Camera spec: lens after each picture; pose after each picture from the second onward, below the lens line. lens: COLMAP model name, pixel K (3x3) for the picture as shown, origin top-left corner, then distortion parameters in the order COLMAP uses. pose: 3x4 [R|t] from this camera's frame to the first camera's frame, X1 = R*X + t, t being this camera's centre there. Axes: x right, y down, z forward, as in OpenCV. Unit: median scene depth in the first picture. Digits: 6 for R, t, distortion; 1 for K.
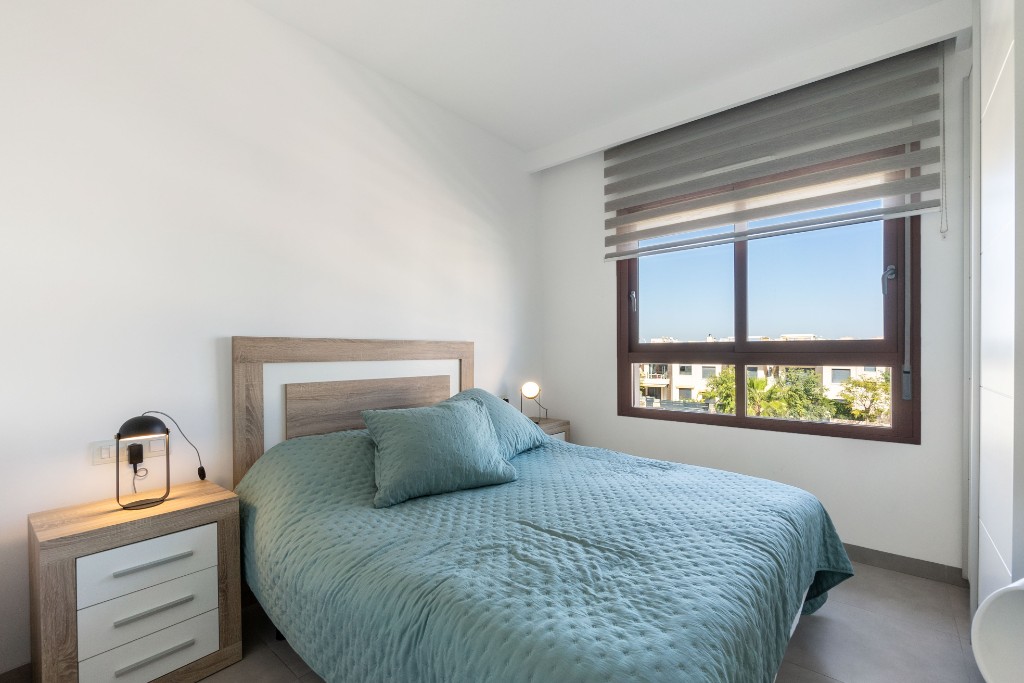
lens RADIAL K [[447.6, 0, 526.1], [0, 447.6, 351.3], [0, 0, 1]] dist [-0.002671, -0.000390]
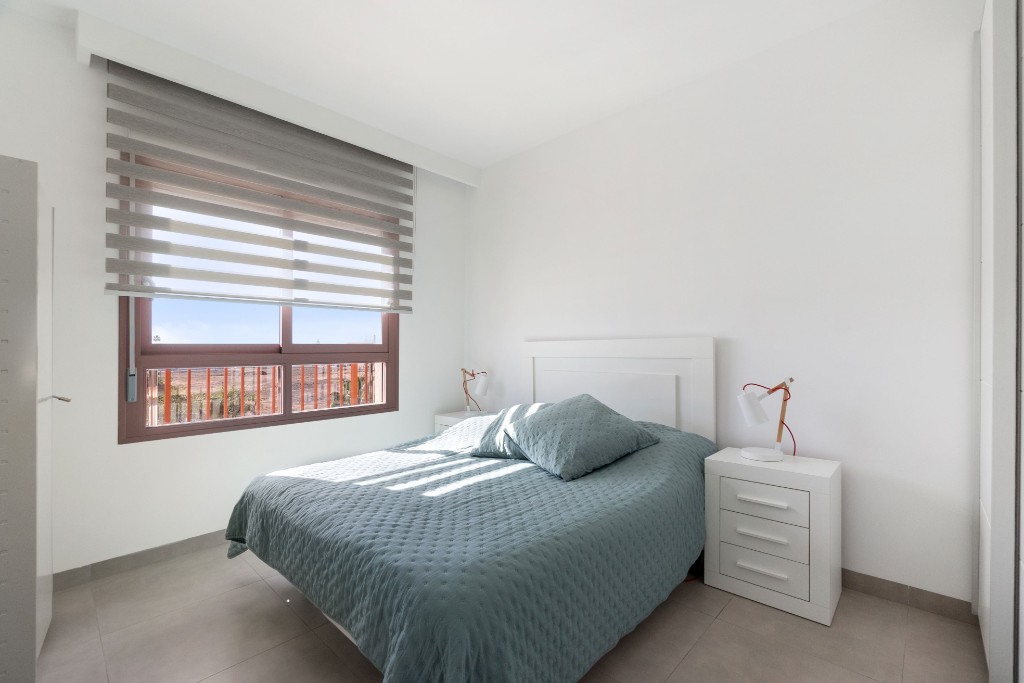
lens RADIAL K [[447.6, 0, 502.9], [0, 447.6, 347.8], [0, 0, 1]] dist [-0.002671, -0.000390]
pose [[0.063800, 0.009383, 0.997919, -0.523521], [0.006721, 0.999929, -0.009832, 0.003086], [-0.997940, 0.007334, 0.063732, 0.417912]]
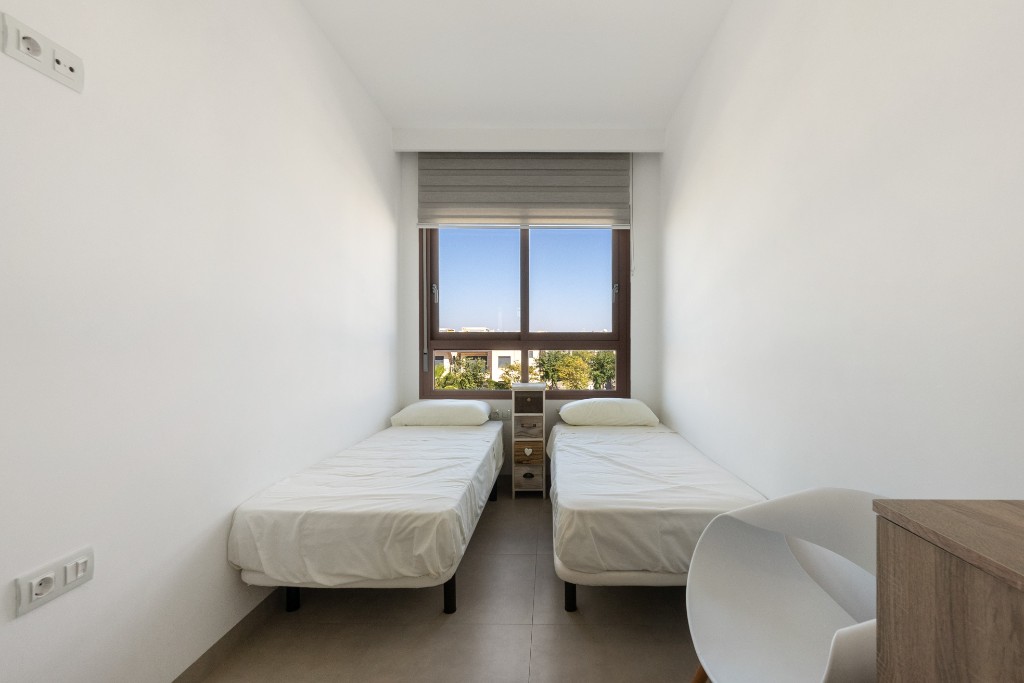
lens RADIAL K [[447.6, 0, 535.0], [0, 447.6, 339.1], [0, 0, 1]] dist [-0.002671, -0.000390]
pose [[0.768546, 0.005601, 0.639769, -0.309106], [-0.001842, 0.999977, -0.006541, 0.007362], [-0.639791, 0.003848, 0.768539, -0.003007]]
